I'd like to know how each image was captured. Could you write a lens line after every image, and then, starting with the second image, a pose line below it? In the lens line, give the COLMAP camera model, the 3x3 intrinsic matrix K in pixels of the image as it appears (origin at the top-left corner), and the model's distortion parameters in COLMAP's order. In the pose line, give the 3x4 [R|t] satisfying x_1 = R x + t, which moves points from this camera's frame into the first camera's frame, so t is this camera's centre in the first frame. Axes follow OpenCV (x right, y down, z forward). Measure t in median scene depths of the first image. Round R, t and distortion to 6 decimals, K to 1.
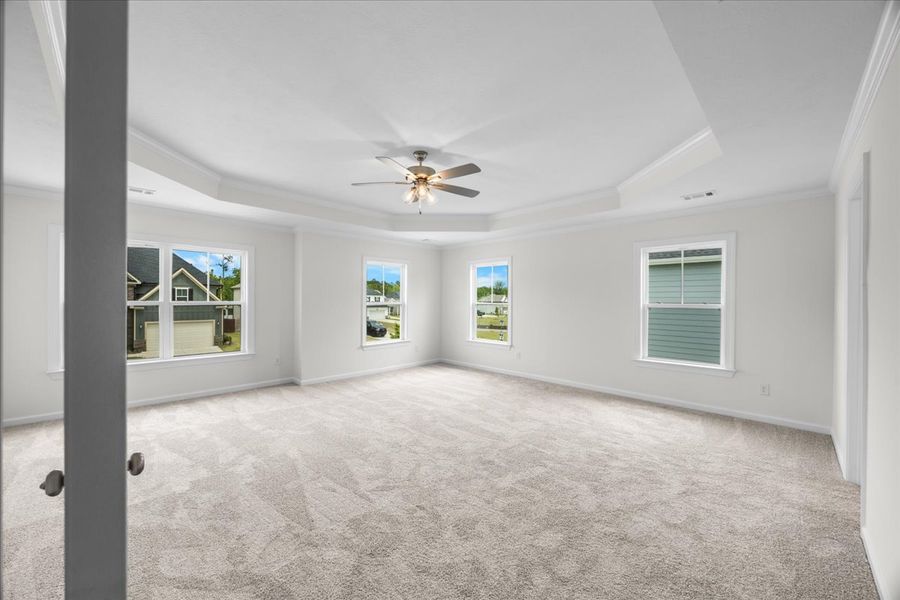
lens RADIAL K [[340.2, 0, 446.9], [0, 340.2, 299.7], [0, 0, 1]] dist [-0.002531, -0.000064]
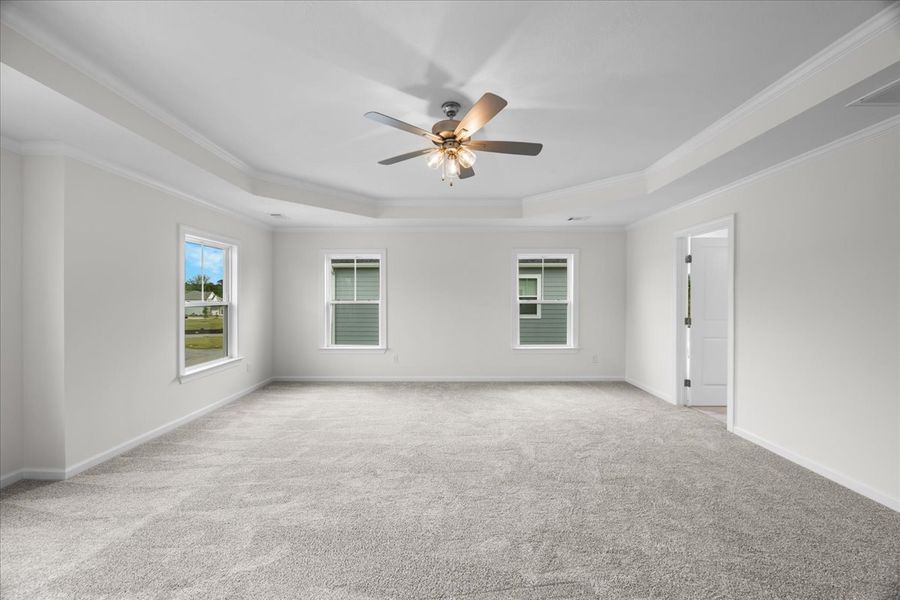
lens RADIAL K [[340.2, 0, 449.2], [0, 340.2, 297.6], [0, 0, 1]] dist [-0.002531, -0.000064]
pose [[0.714121, -0.003335, 0.700014, -0.446179], [0.003187, 0.999994, 0.001514, -0.001479], [-0.700015, 0.001150, 0.714127, 0.333851]]
